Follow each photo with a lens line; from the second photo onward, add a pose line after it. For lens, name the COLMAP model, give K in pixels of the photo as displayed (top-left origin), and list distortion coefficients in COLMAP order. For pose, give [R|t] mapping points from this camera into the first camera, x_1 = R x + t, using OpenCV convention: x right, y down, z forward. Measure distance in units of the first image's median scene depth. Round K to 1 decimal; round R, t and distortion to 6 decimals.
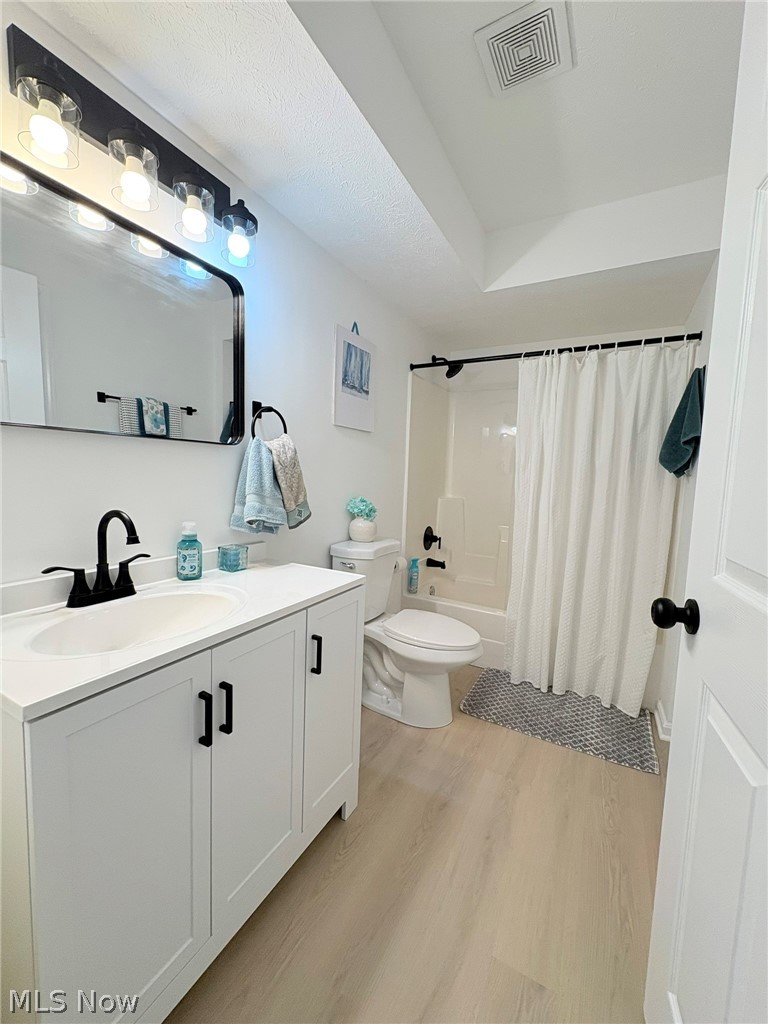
lens RADIAL K [[407.8, 0, 384.0], [0, 407.8, 512.0], [0, 0, 1]] dist [-0.000147, 0.000656]
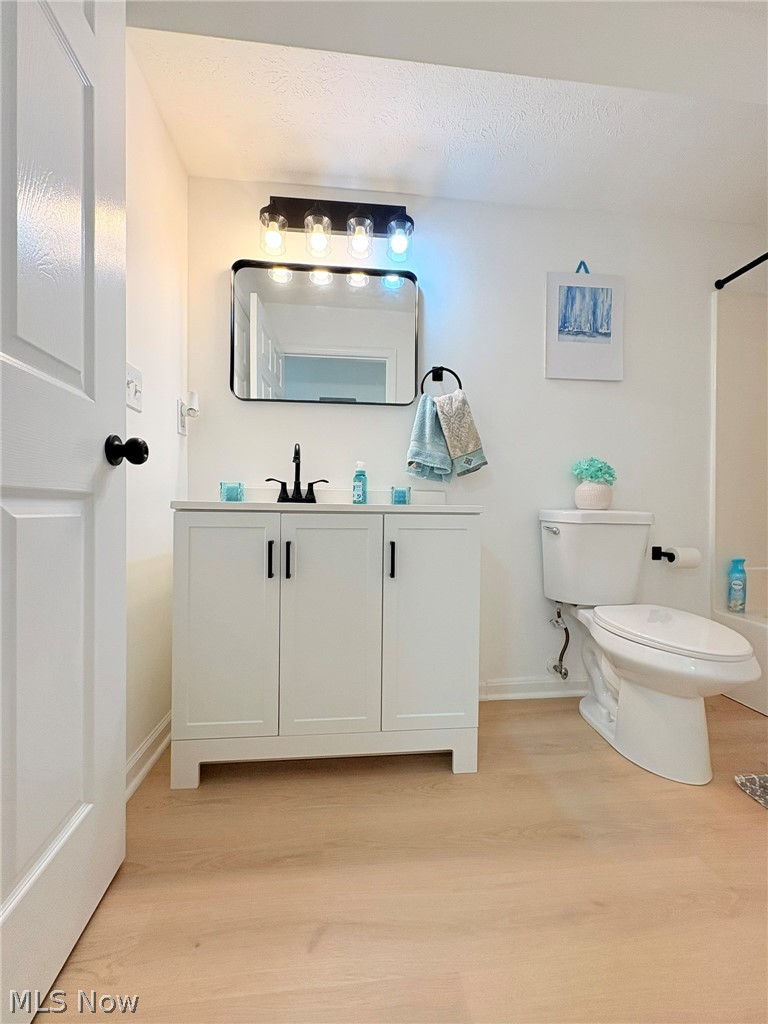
lens RADIAL K [[407.8, 0, 384.0], [0, 407.8, 512.0], [0, 0, 1]] dist [-0.000147, 0.000656]
pose [[0.571877, -0.026202, -0.819921, 0.427214], [-0.067710, 0.994572, -0.079009, 0.189032], [0.817540, 0.100701, 0.566999, 0.218094]]
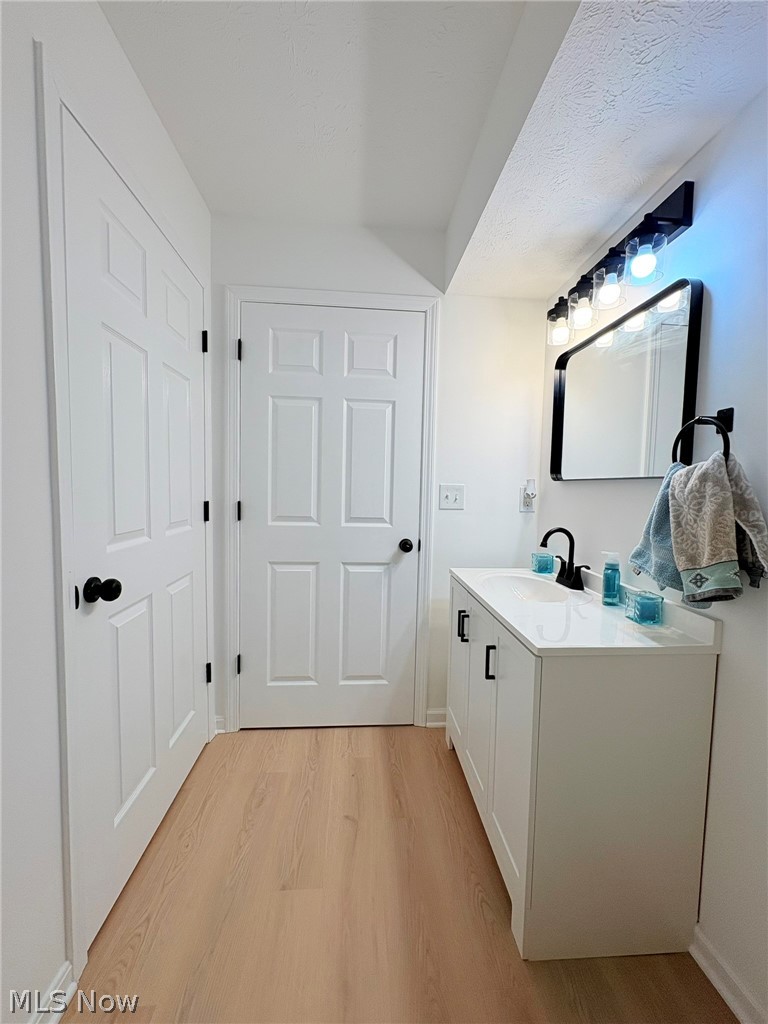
lens RADIAL K [[407.8, 0, 384.0], [0, 407.8, 512.0], [0, 0, 1]] dist [-0.000147, 0.000656]
pose [[-0.838827, -0.016373, -0.544152, 0.424923], [-0.100227, 0.987106, 0.124801, -0.105150], [0.535092, 0.159225, -0.829653, 1.037478]]
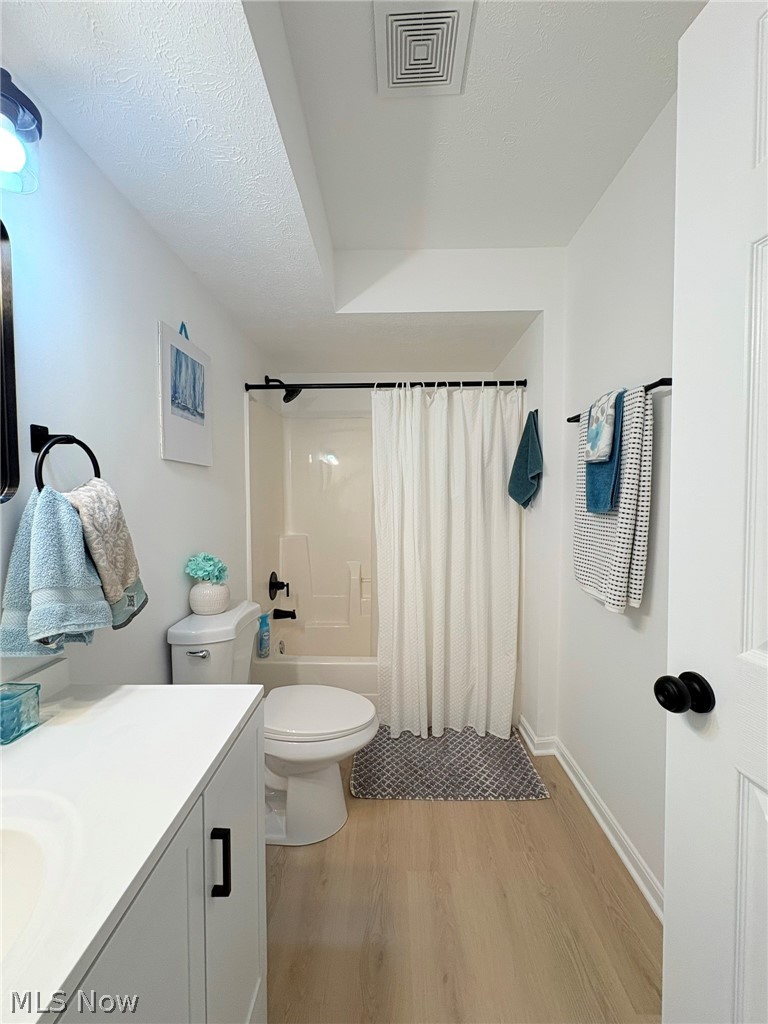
lens RADIAL K [[407.8, 0, 384.0], [0, 407.8, 512.0], [0, 0, 1]] dist [-0.000147, 0.000656]
pose [[0.882332, -0.056463, 0.467229, -0.124100], [0.080936, 0.996191, -0.032456, -0.069761], [-0.463616, 0.066452, 0.883541, 0.204759]]
